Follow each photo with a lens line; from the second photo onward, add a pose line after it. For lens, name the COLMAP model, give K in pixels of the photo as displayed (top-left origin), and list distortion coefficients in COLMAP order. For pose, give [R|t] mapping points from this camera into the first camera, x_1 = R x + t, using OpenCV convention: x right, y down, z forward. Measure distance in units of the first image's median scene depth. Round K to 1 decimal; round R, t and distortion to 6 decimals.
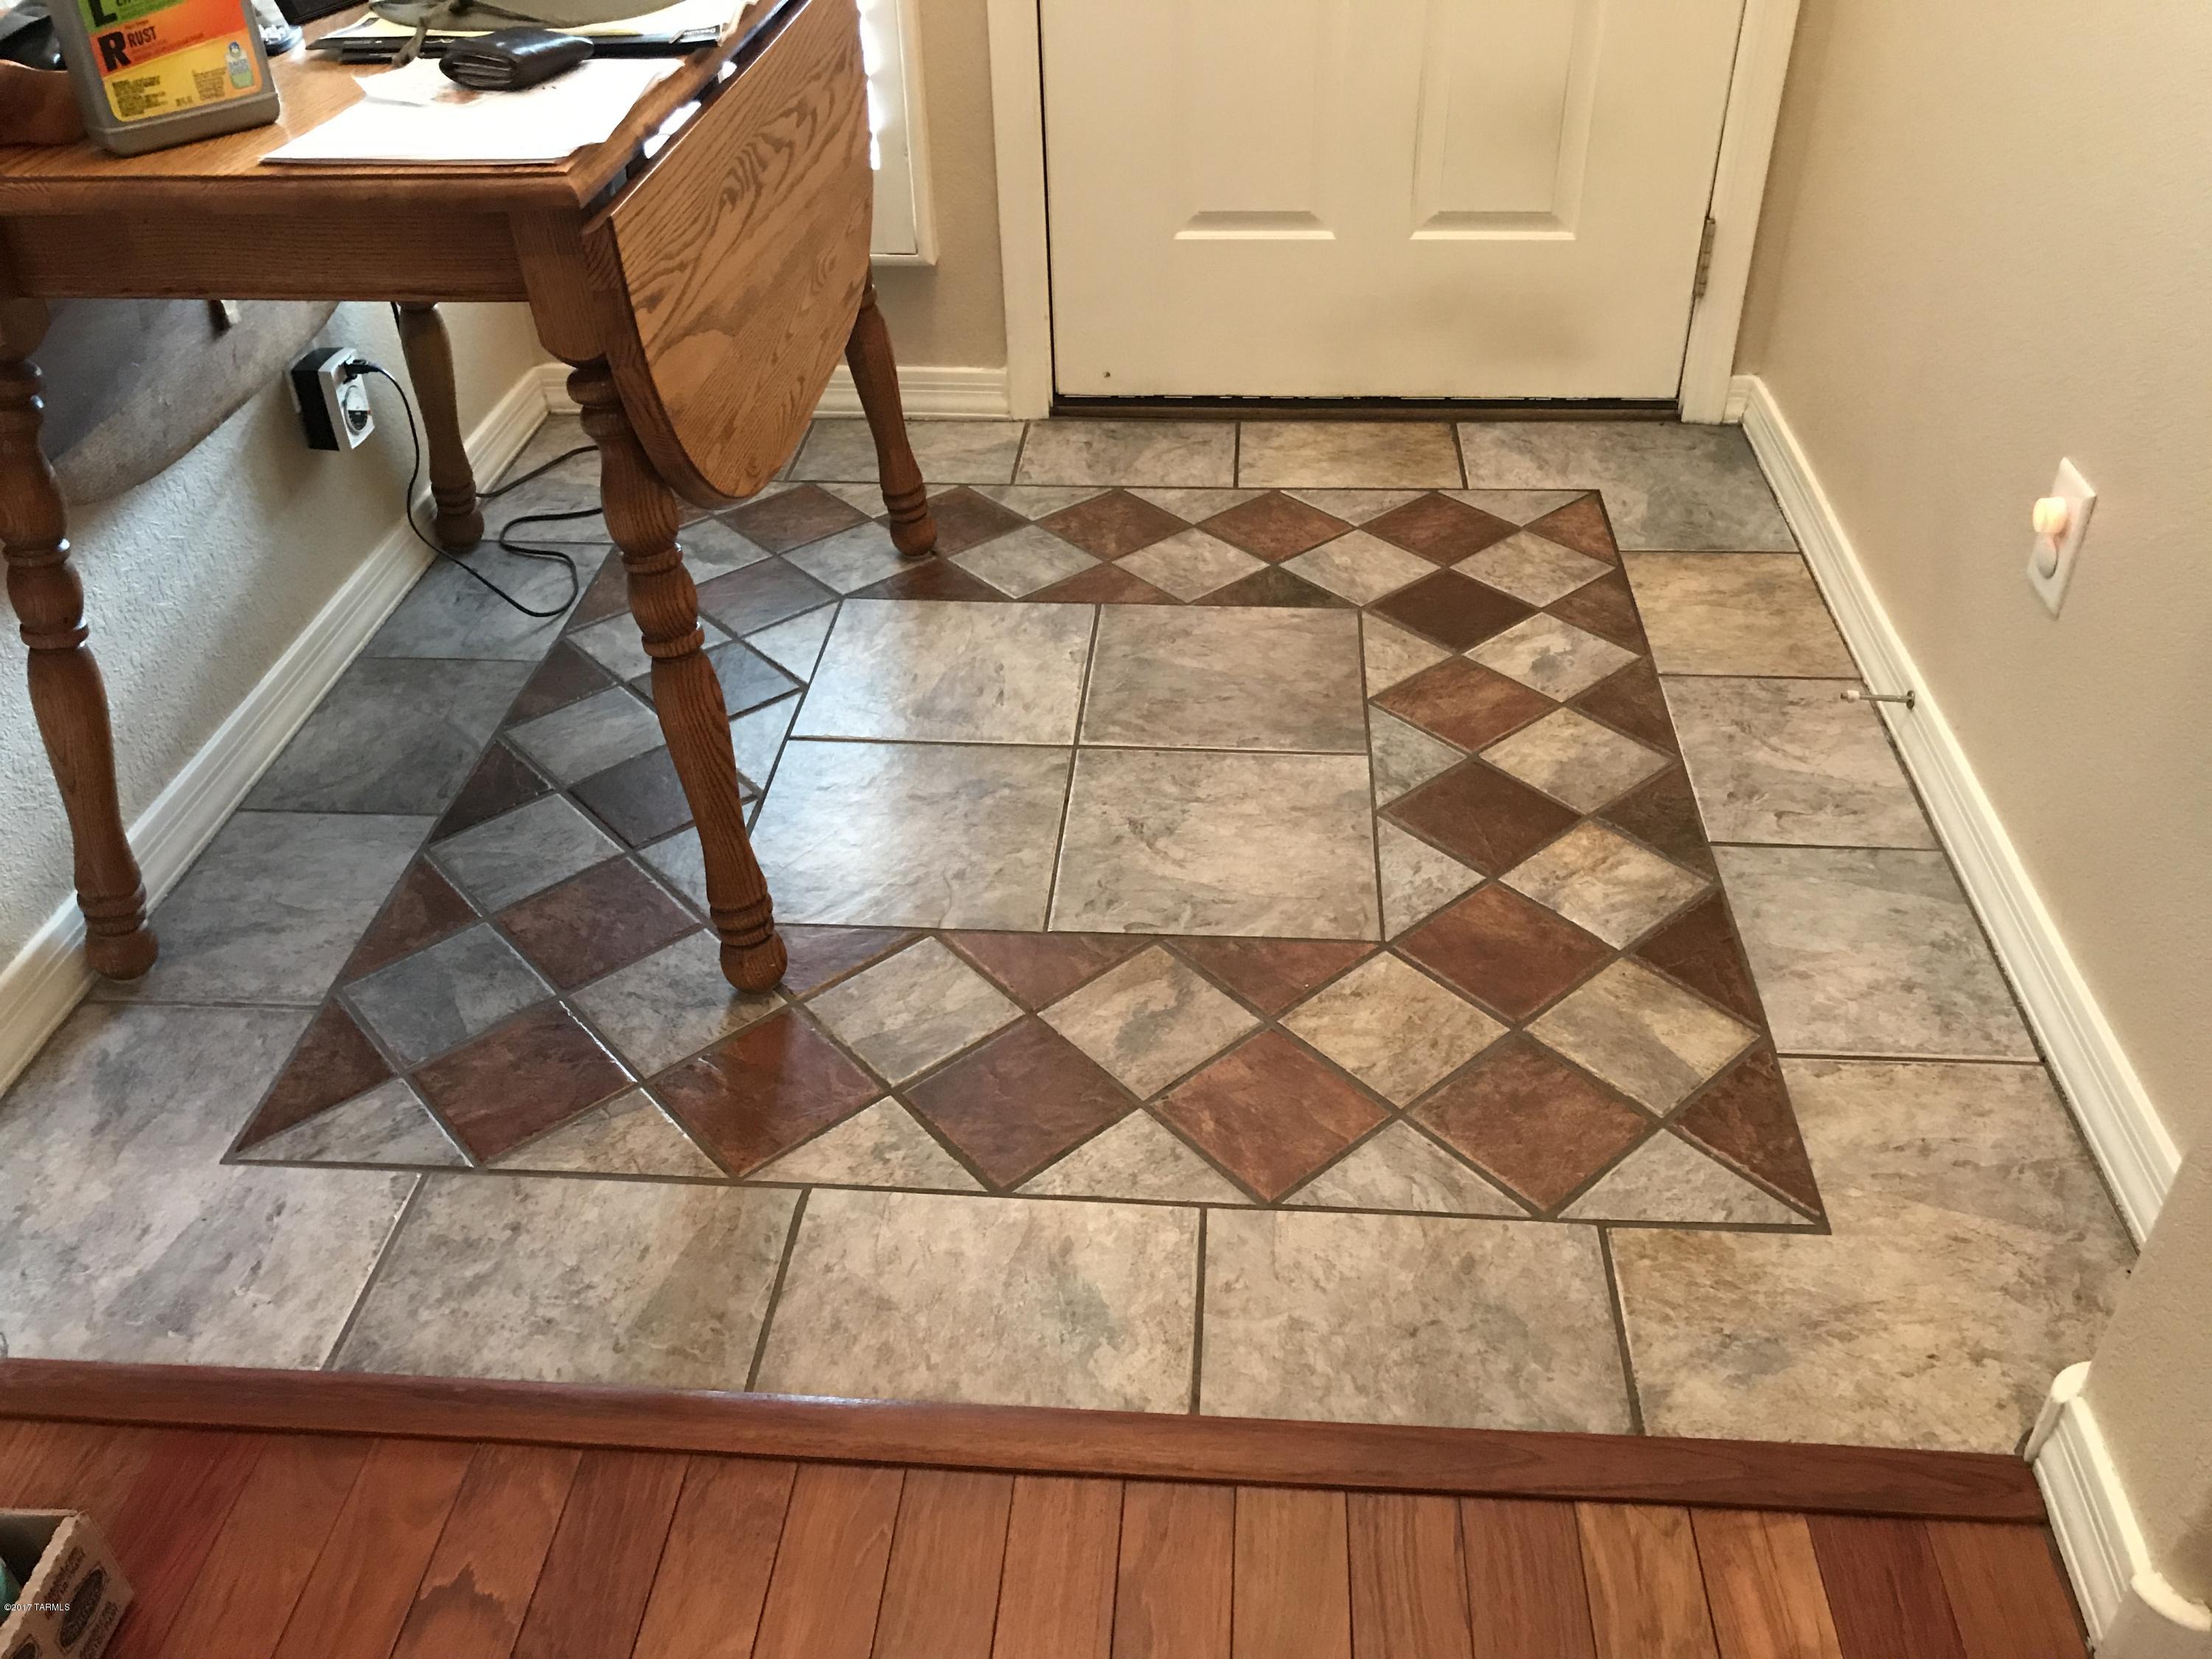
lens RADIAL K [[1809.4, 0, 1093.9], [0, 1809.4, 800.5], [0, 0, 1]] dist [0.015644, 0.001064]
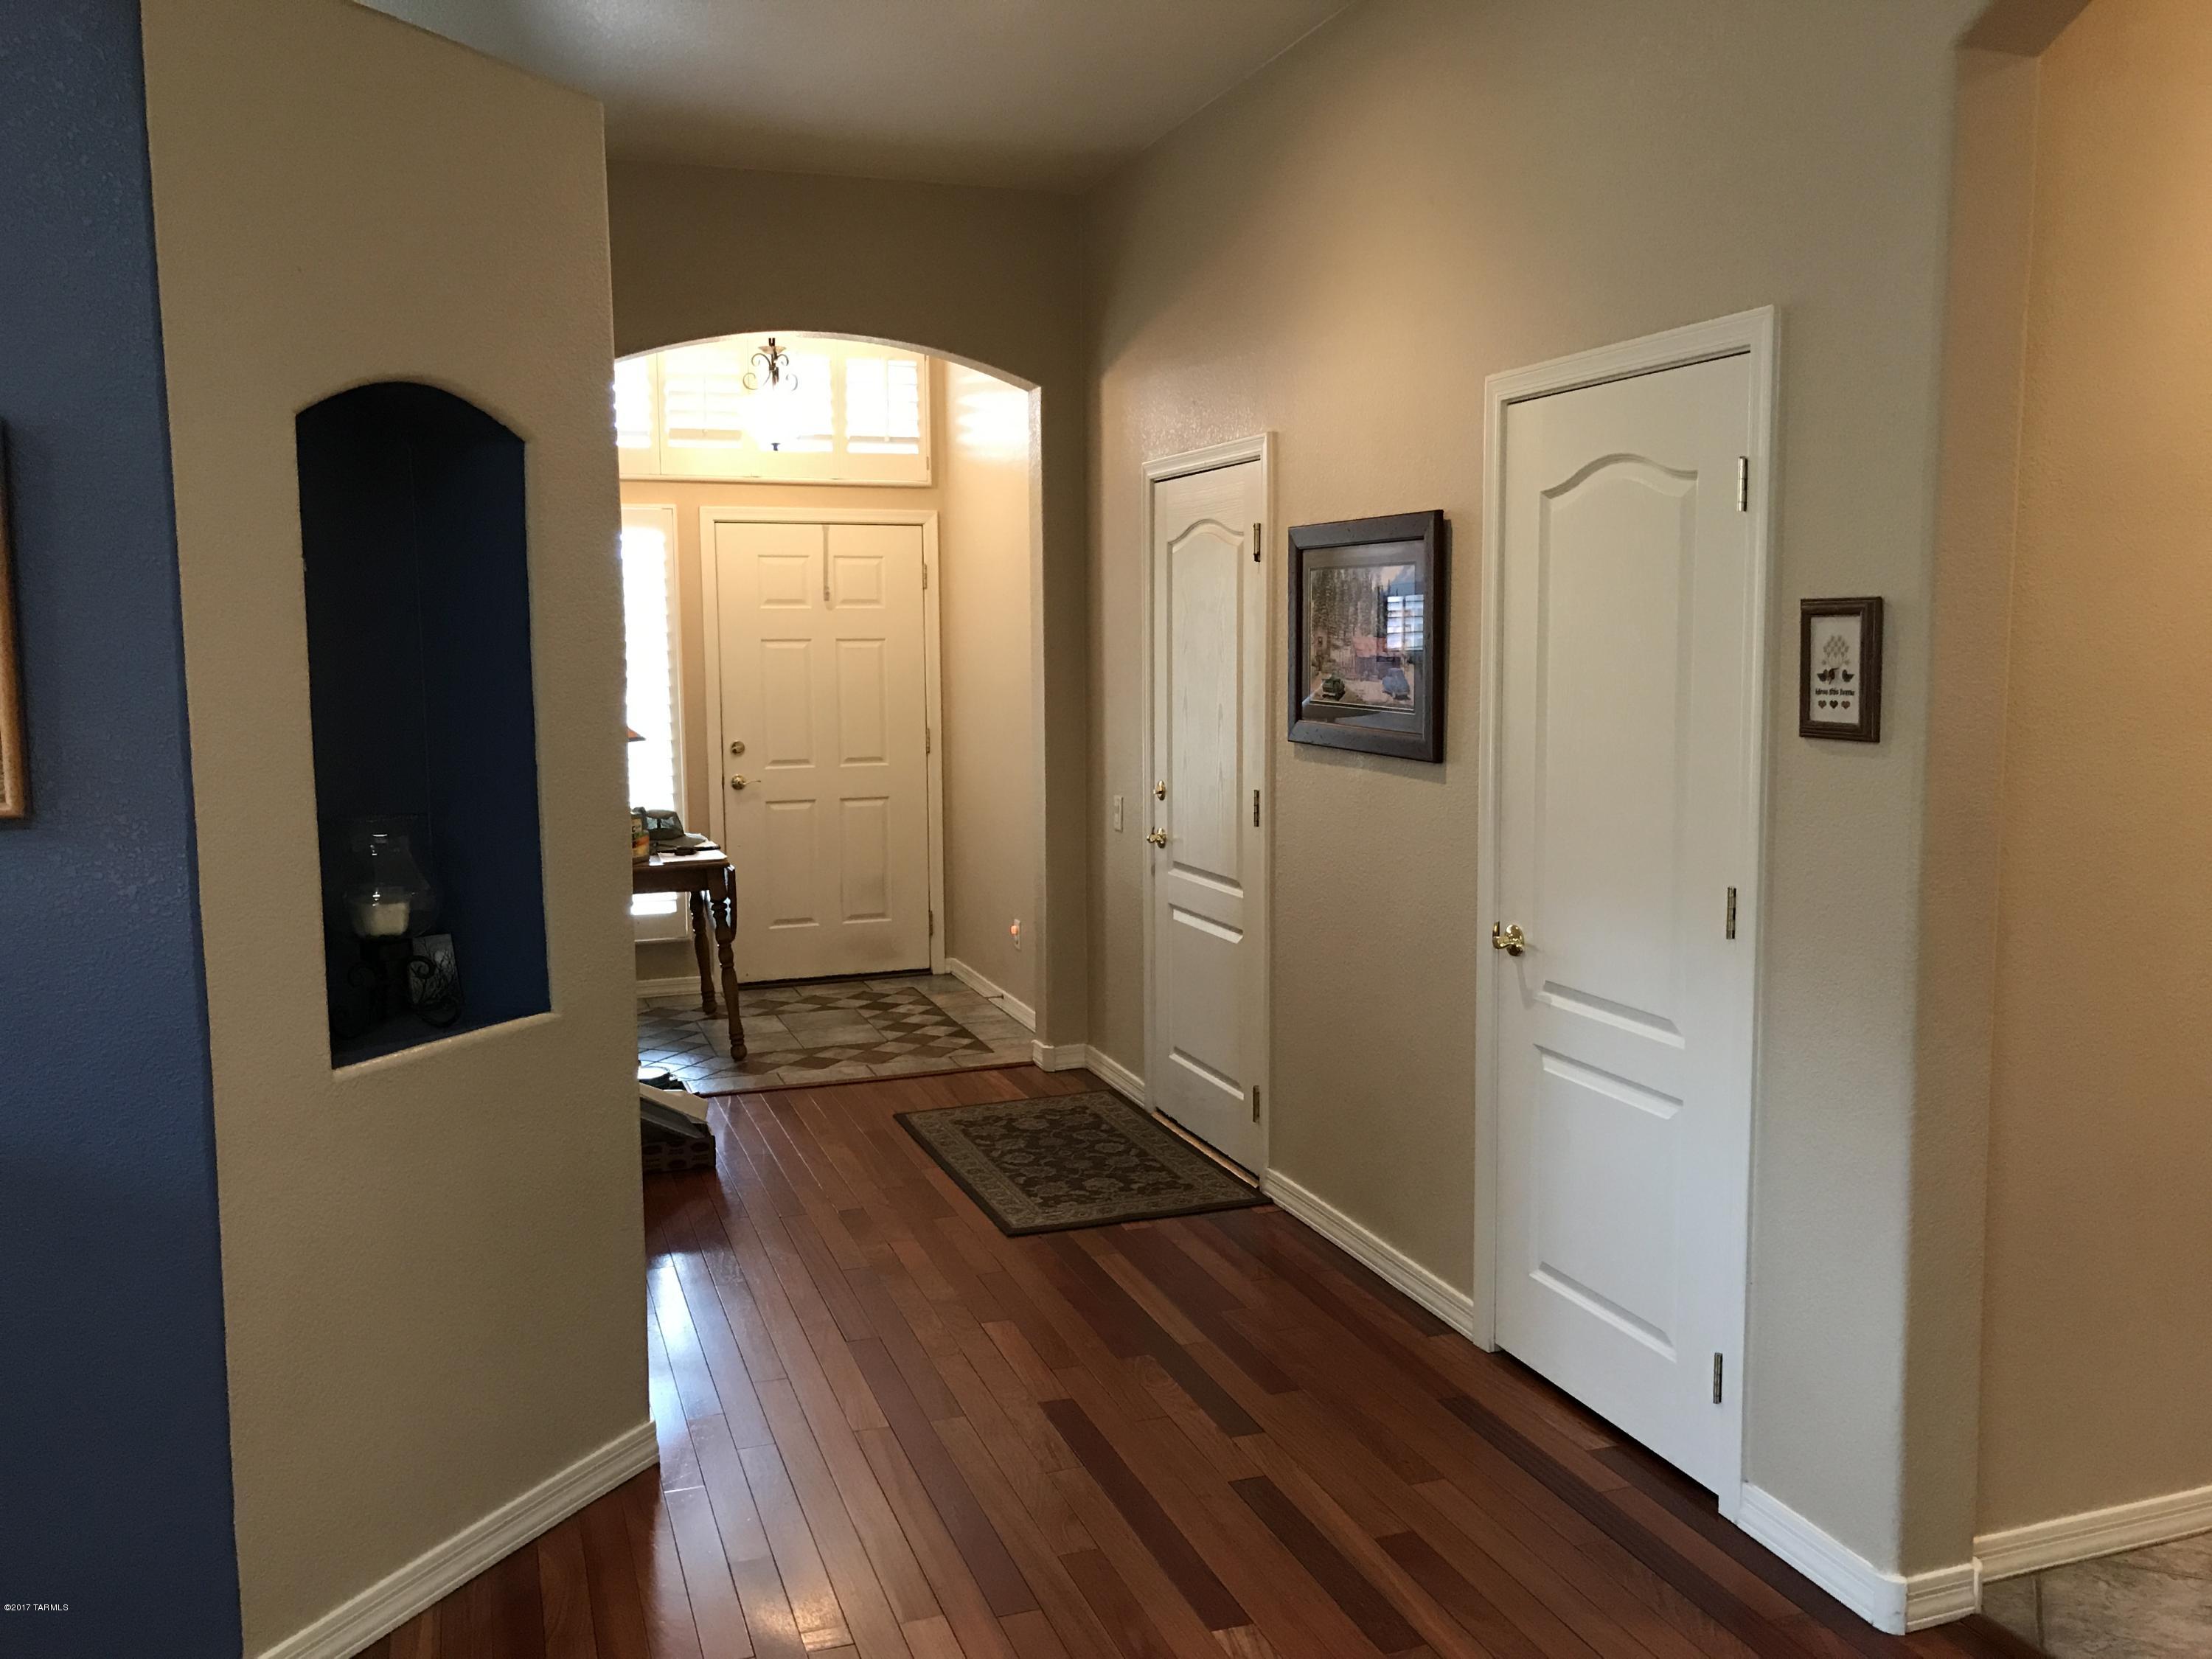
lens RADIAL K [[1809.4, 0, 1093.9], [0, 1809.4, 800.5], [0, 0, 1]] dist [0.015644, 0.001064]
pose [[0.914141, -0.016624, 0.405055, -0.728772], [0.218881, 0.861249, -0.458630, 1.091496], [-0.341229, 0.507911, 0.790942, -1.834309]]
